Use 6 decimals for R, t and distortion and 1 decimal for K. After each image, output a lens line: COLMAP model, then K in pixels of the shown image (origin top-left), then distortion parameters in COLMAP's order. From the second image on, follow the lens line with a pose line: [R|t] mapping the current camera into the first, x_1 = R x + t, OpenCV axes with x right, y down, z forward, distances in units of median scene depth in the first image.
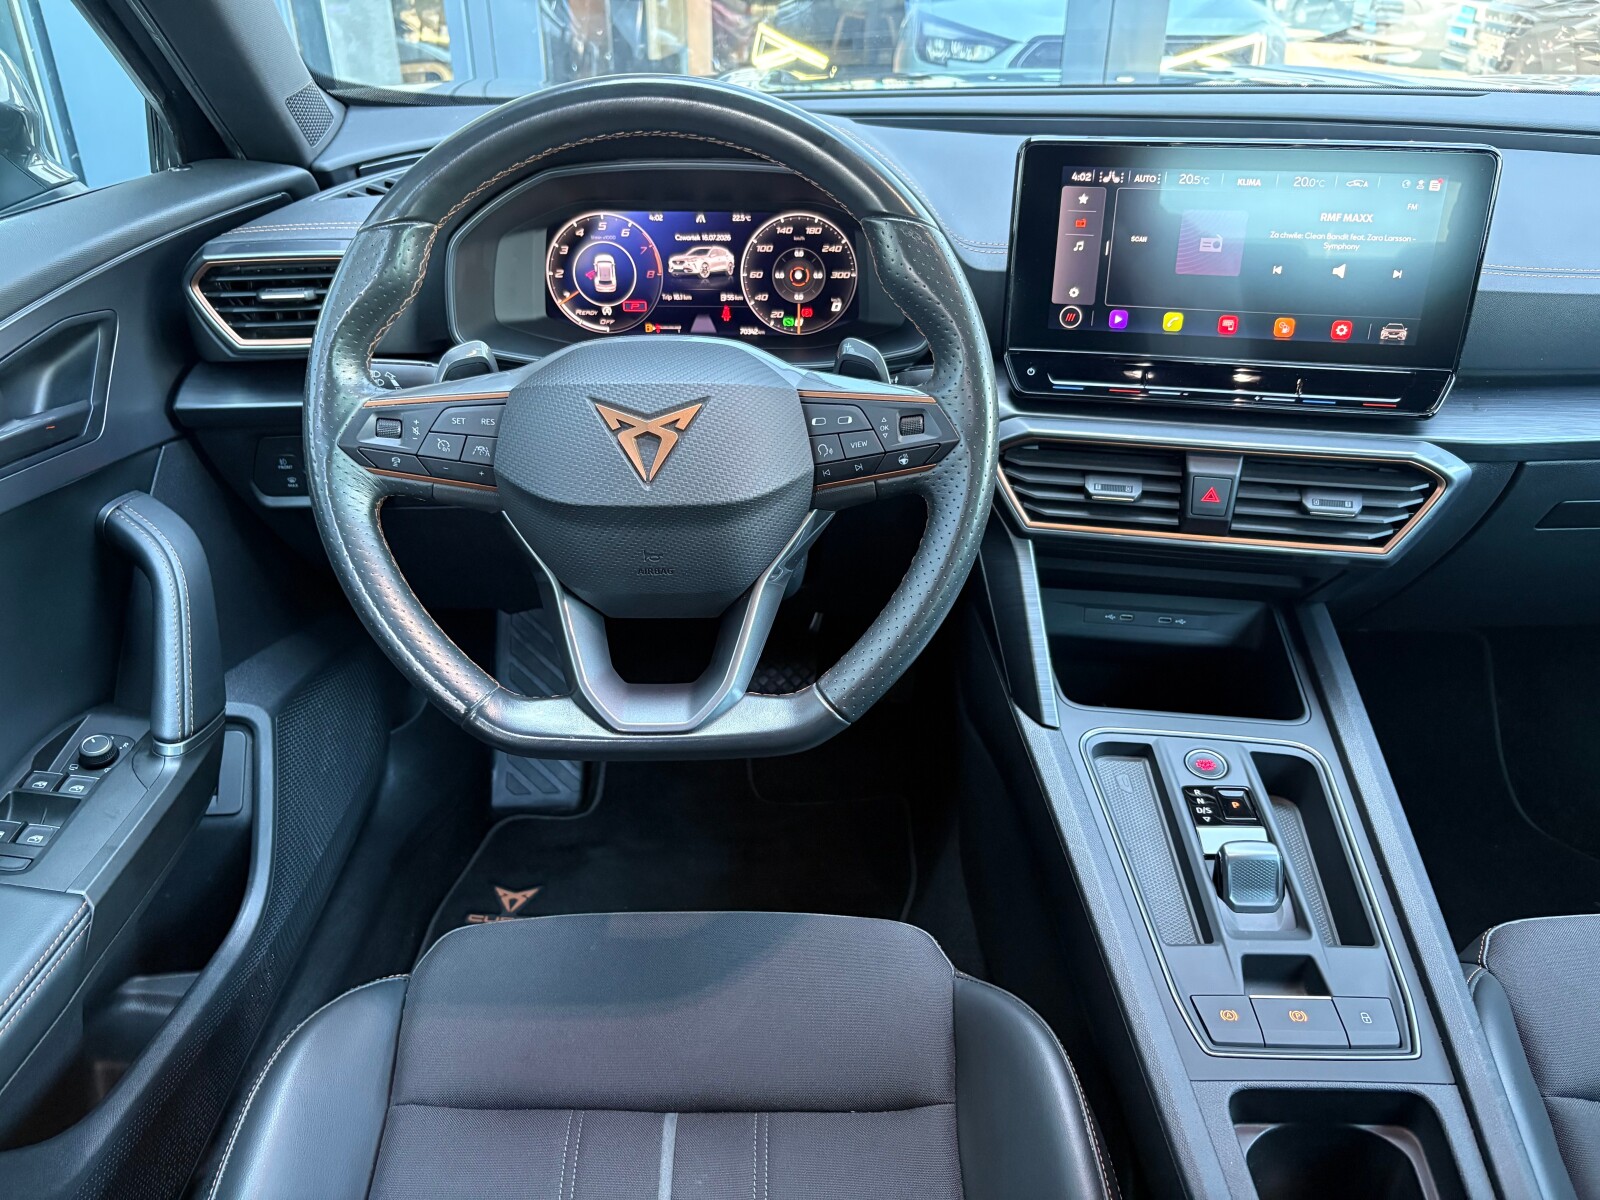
lens RADIAL K [[1231.2, 0, 806.4], [0, 1231.2, 595.5], [0, 0, 1]] dist [0.024097, -0.006523]
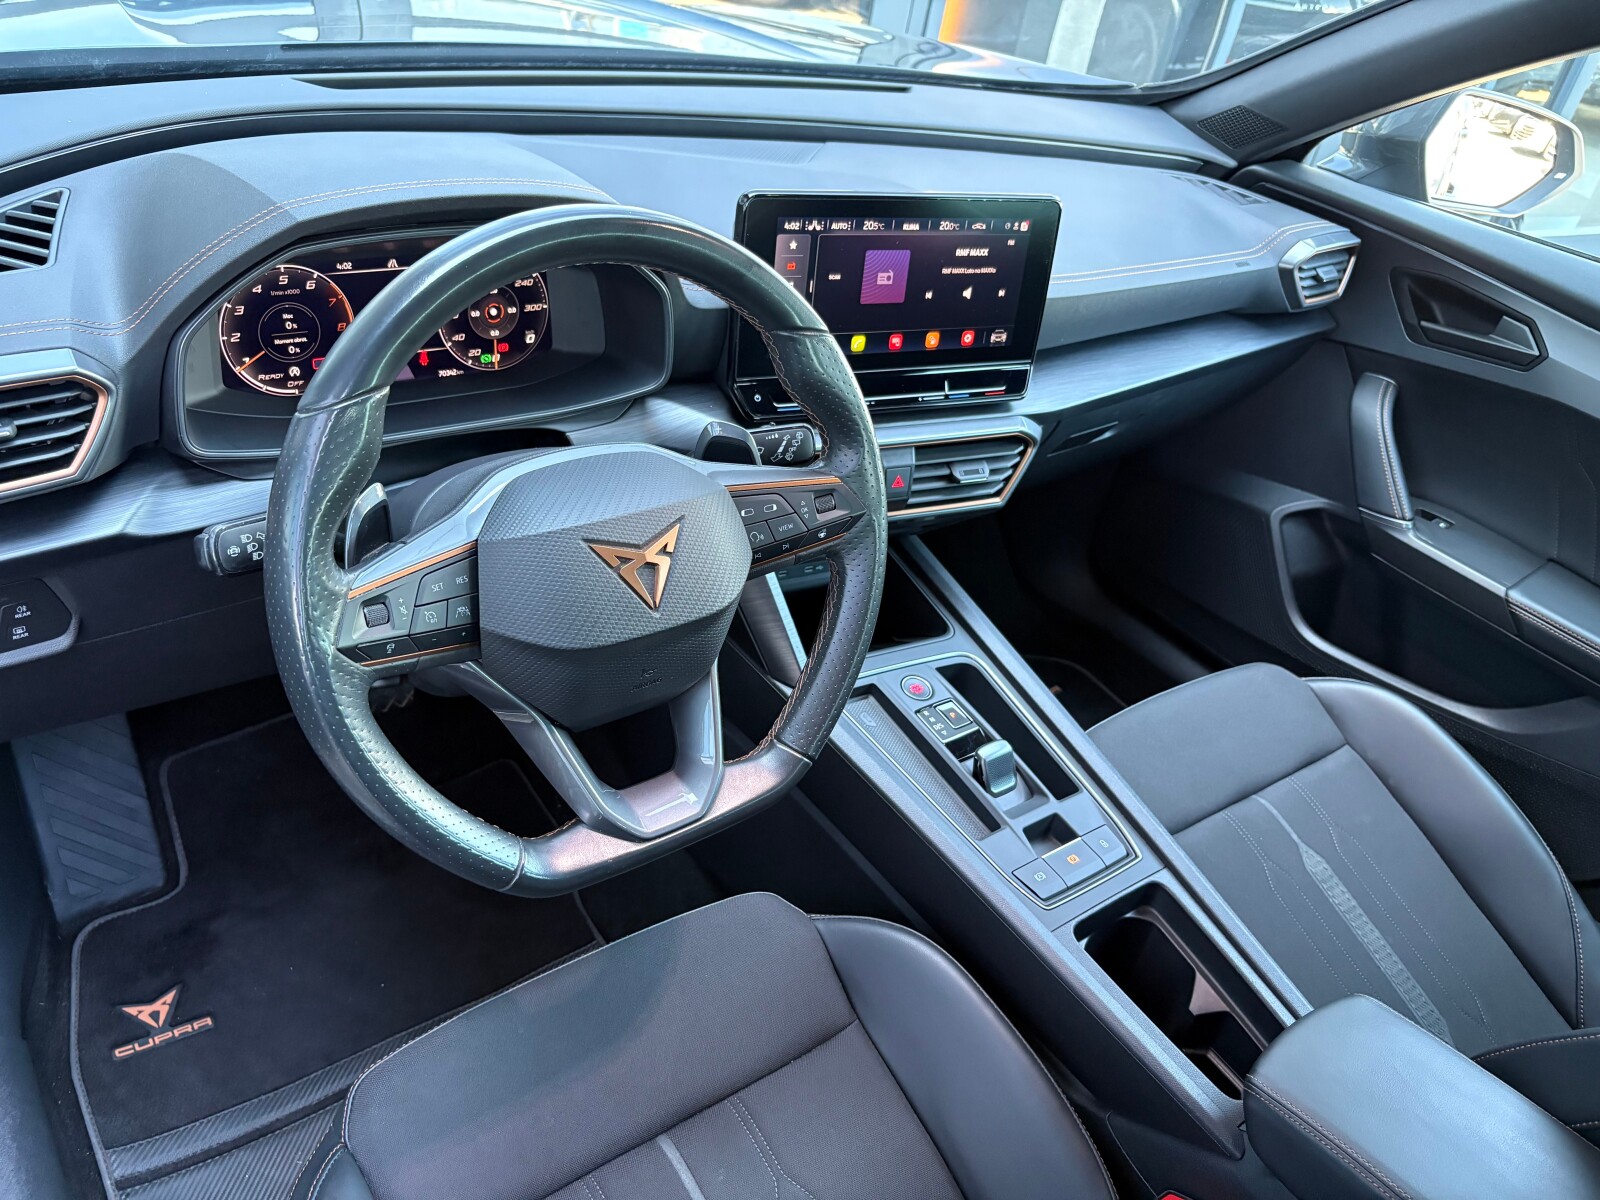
lens RADIAL K [[1222.1, 0, 800.0], [0, 1222.1, 600.0], [0, 0, 1]] dist [0.012460, -0.005170]
pose [[0.784502, -0.231840, 0.575158, -0.478215], [0.143963, 0.970235, 0.194729, -0.216915], [-0.603184, -0.069963, 0.794528, 0.081600]]
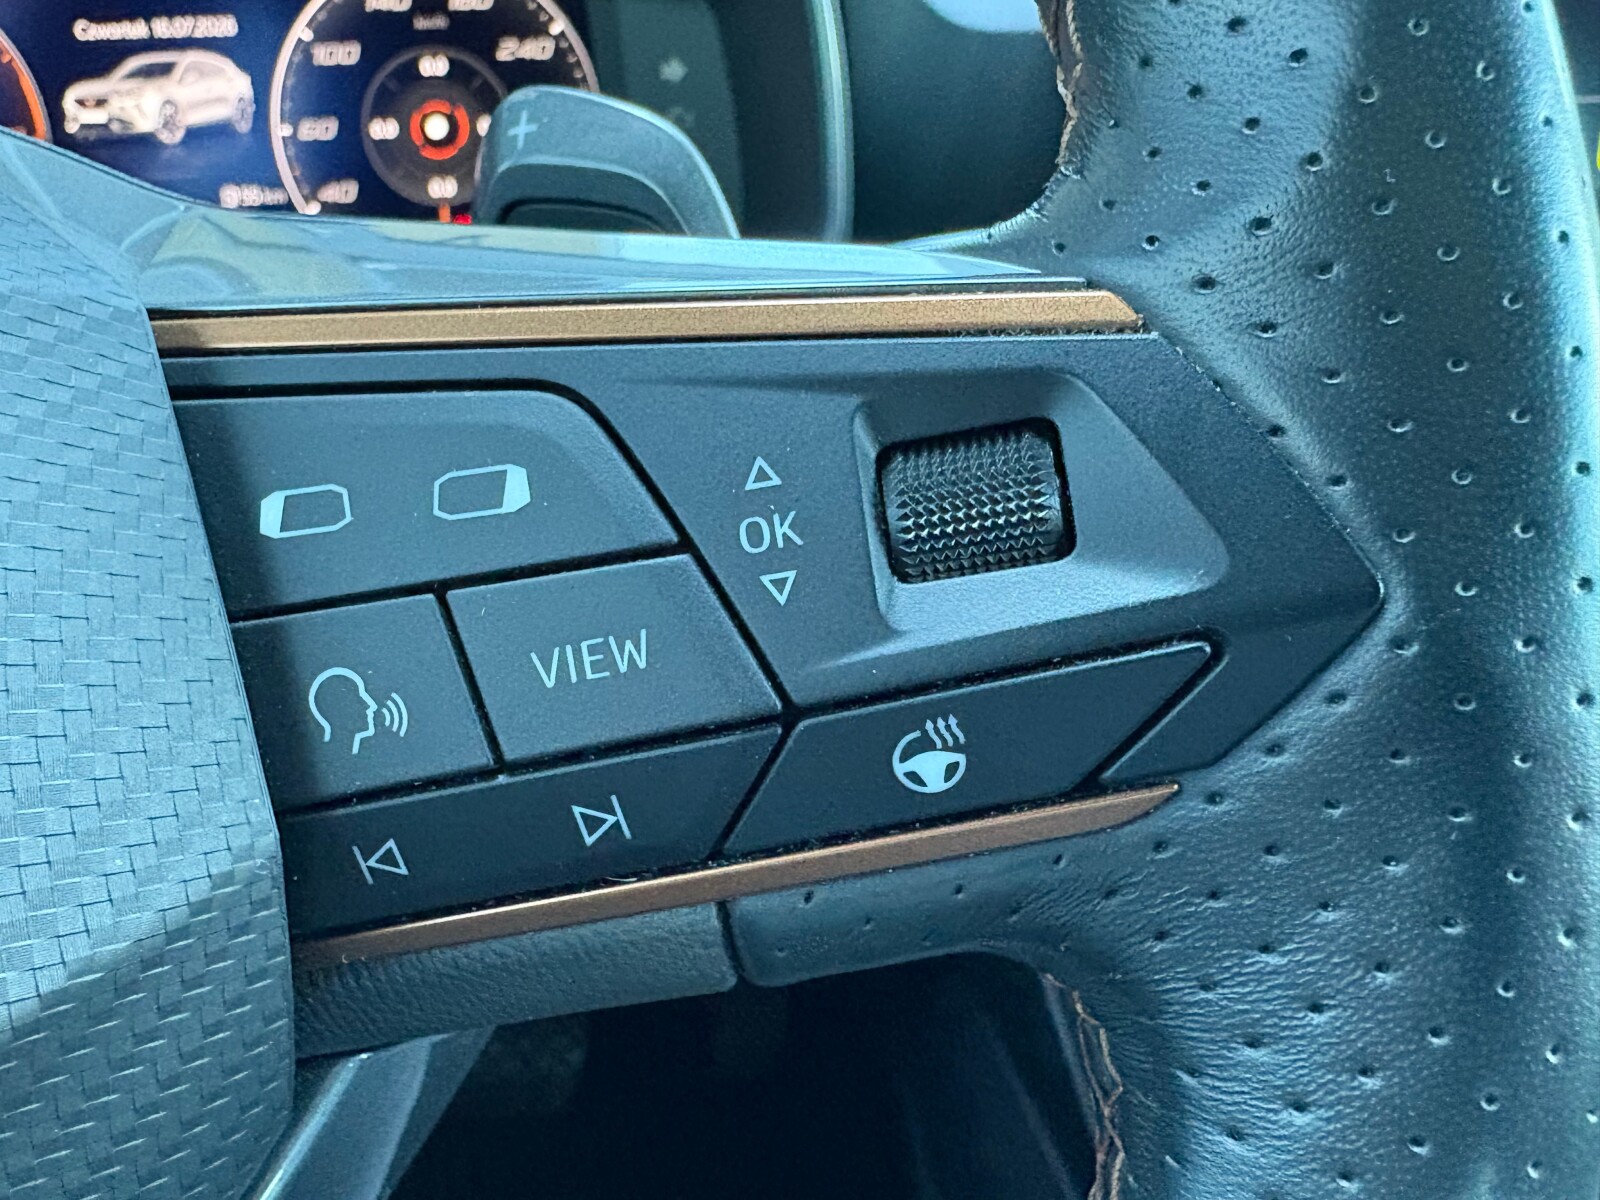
lens RADIAL K [[1435.8, 0, 681.9], [0, 1435.8, 598.8], [0, 0, 1]] dist [0.000571, 0.002732]
pose [[0.996274, -0.059127, 0.062788, 0.034300], [0.064596, 0.993936, -0.088985, -0.090979], [-0.057145, 0.092709, 0.994052, 0.666877]]
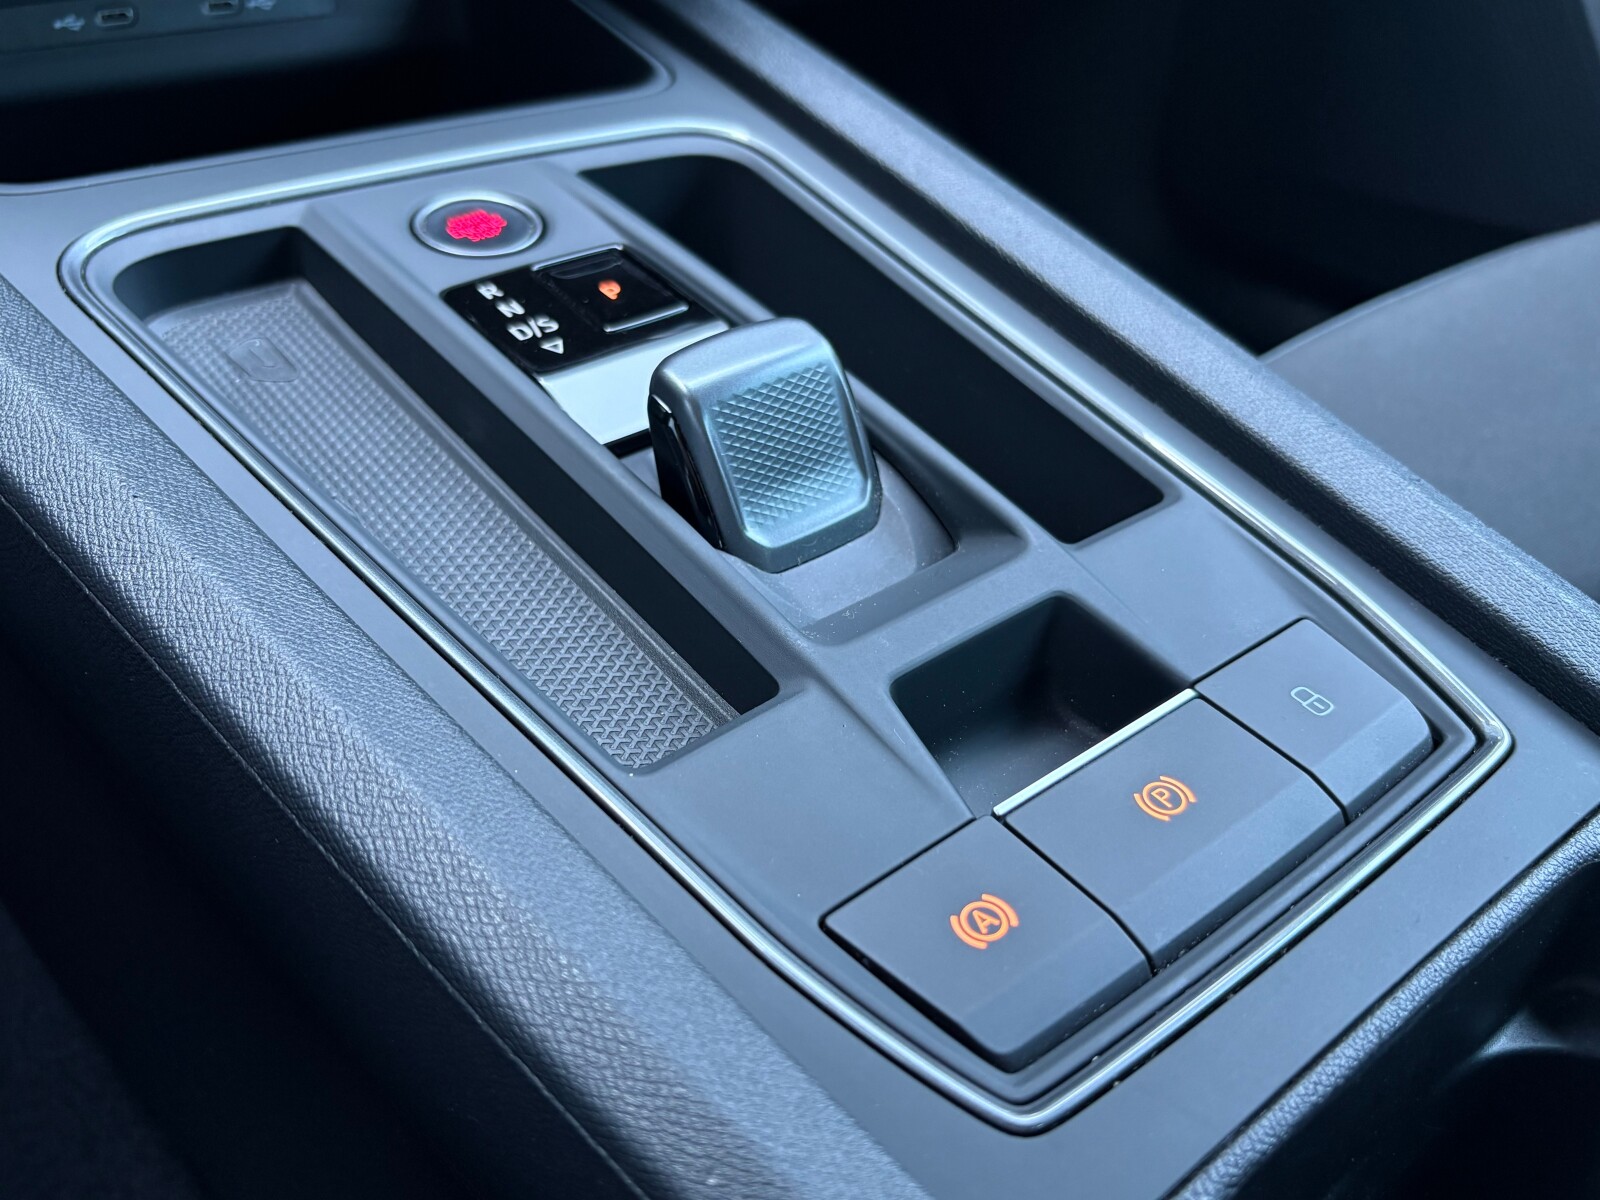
lens RADIAL K [[1461.3, 0, 800.0], [0, 1461.3, 600.0], [0, 0, 1]] dist [-0.008601, -0.008214]
pose [[0.767386, -0.371546, 0.522563, 0.154109], [0.300604, 0.928353, 0.218628, 0.170103], [-0.566354, -0.010688, 0.824093, 0.644655]]
